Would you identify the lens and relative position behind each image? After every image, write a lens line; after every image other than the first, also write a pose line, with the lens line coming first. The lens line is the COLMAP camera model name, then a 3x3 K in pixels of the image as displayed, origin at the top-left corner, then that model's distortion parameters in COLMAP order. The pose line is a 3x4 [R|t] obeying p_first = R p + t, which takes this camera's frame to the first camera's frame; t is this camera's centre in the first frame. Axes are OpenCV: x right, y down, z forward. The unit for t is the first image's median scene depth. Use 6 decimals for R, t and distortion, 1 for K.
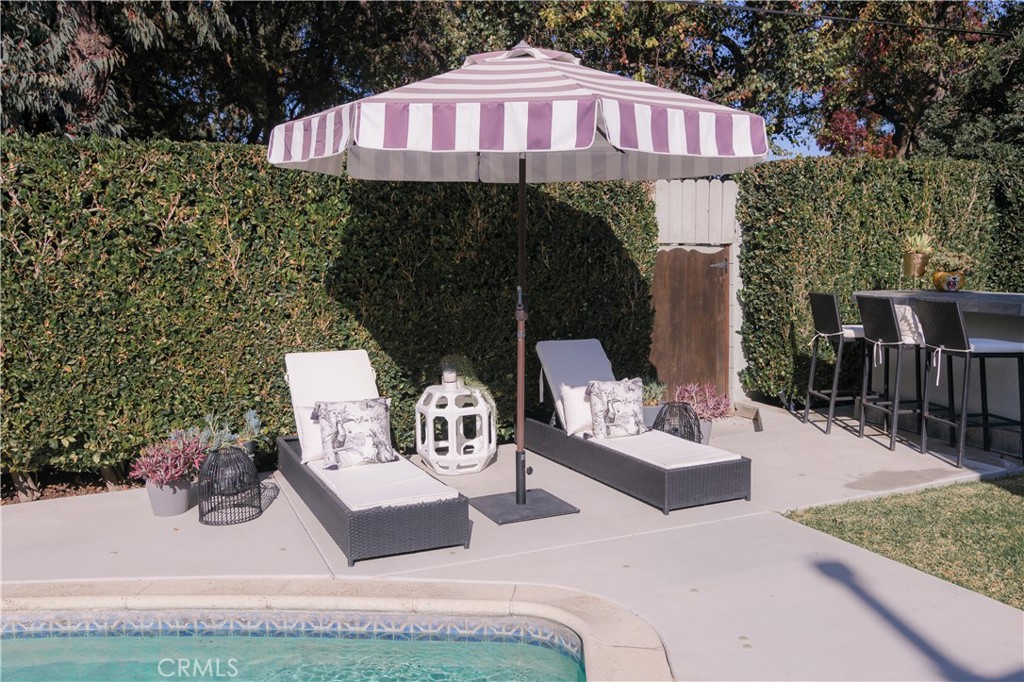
lens RADIAL K [[820.1, 0, 512.0], [0, 820.1, 341.0], [0, 0, 1]] dist [0.001502, 0.004213]
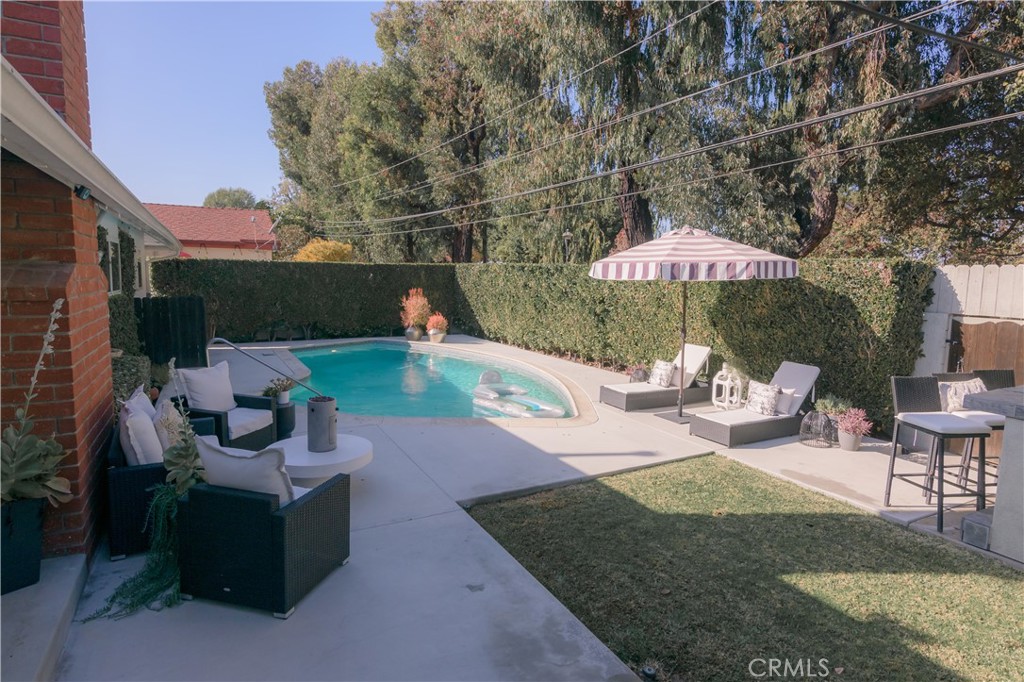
lens RADIAL K [[550.4, 0, 512.0], [0, 550.4, 341.0], [0, 0, 1]] dist [0.001125, 0.000278]
pose [[0.044306, 0.129464, -0.990594, 0.940513], [-0.118994, 0.985192, 0.123436, -0.096136], [0.991906, 0.112406, 0.059056, 0.240155]]
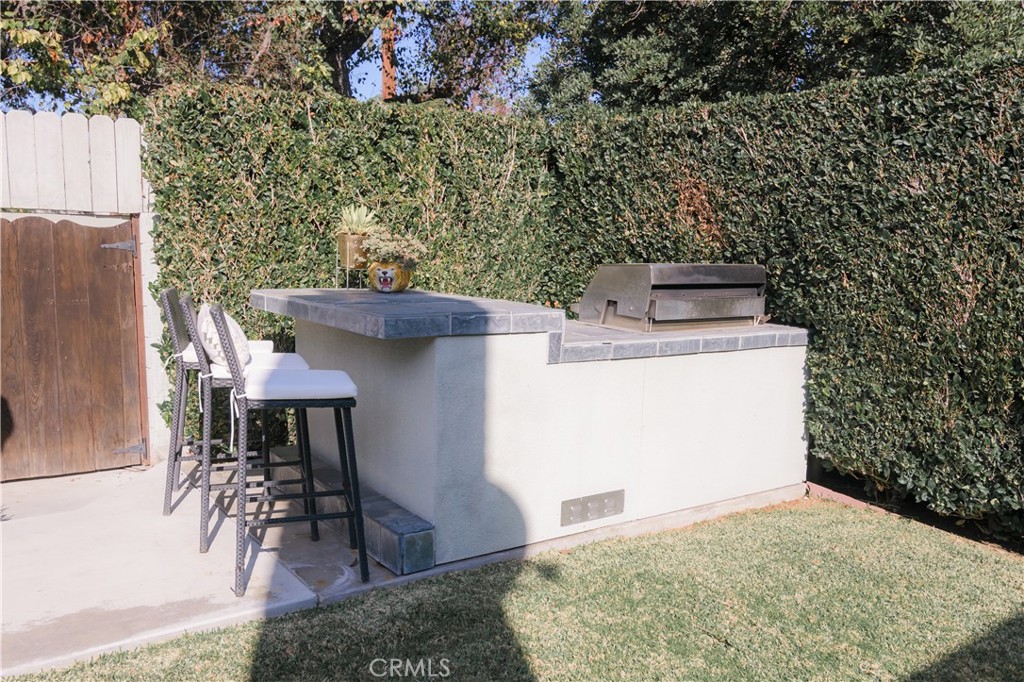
lens RADIAL K [[842.0, 0, 512.0], [0, 842.0, 341.0], [0, 0, 1]] dist [-0.002594, -0.001465]
pose [[0.980601, 0.008203, 0.195845, 0.434149], [-0.010168, 0.999908, 0.009030, -0.024166], [-0.195753, -0.010846, 0.980593, 0.266466]]
